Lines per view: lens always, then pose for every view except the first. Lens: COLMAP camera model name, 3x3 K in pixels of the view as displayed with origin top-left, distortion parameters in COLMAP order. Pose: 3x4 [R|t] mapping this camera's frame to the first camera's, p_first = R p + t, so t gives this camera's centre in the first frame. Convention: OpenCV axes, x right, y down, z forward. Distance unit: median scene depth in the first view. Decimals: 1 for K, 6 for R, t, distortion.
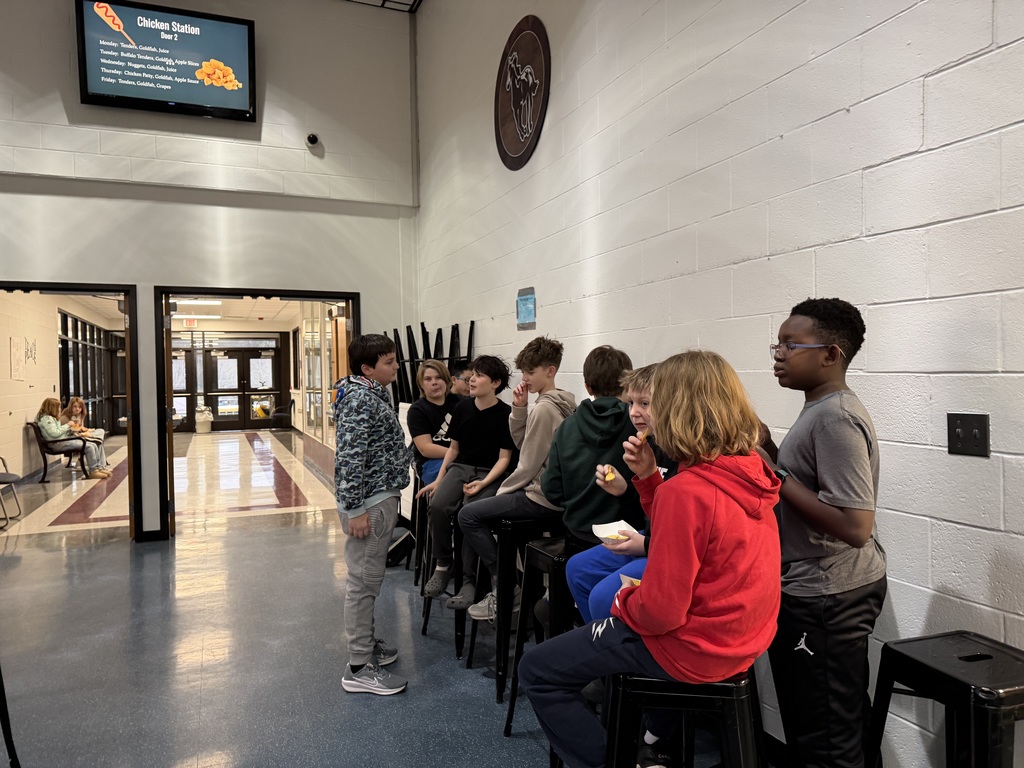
lens RADIAL K [[712.8, 0, 512.0], [0, 712.8, 384.0], [0, 0, 1]] dist [0.098873, -0.152126]
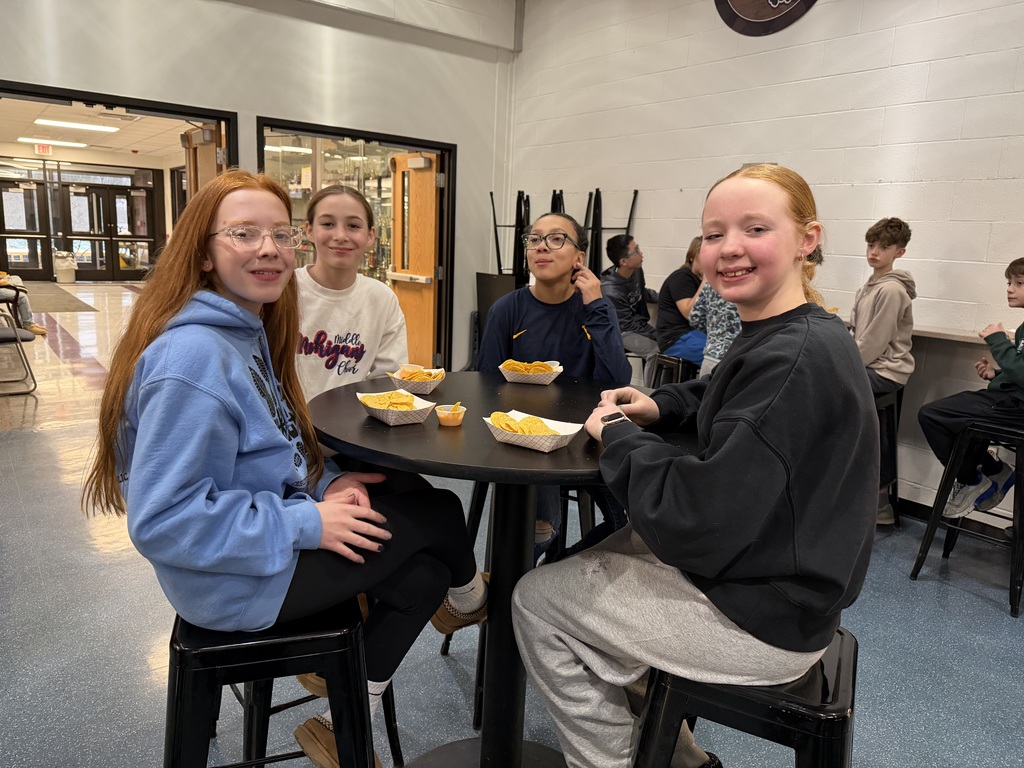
lens RADIAL K [[723.6, 0, 512.0], [0, 723.6, 384.0], [0, 0, 1]] dist [0.049332, -0.072061]
pose [[0.965712, 0.009629, 0.259437, -0.398932], [-0.057211, 0.982639, 0.176488, 0.005271], [-0.253233, -0.185279, 0.949497, 0.047669]]
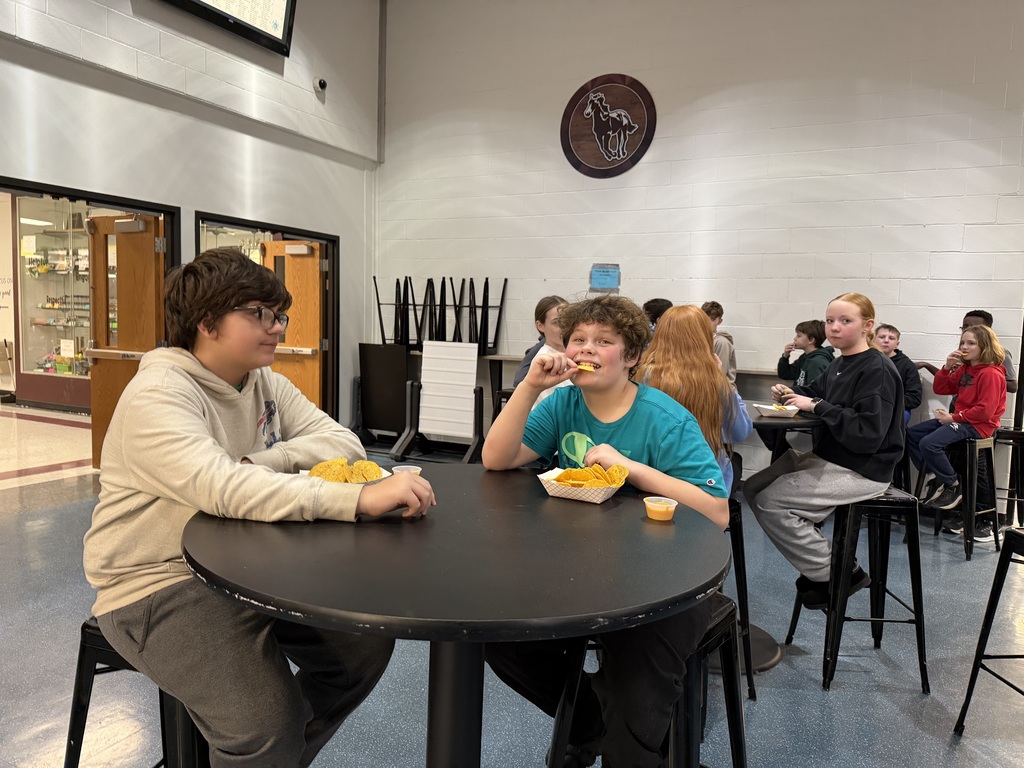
lens RADIAL K [[712.8, 0, 512.0], [0, 712.8, 384.0], [0, 0, 1]] dist [0.098873, -0.152126]
pose [[0.758985, -0.021504, 0.650753, -0.751810], [-0.031830, 0.997034, 0.070070, 0.009896], [-0.650330, -0.073896, 0.756049, 0.003297]]
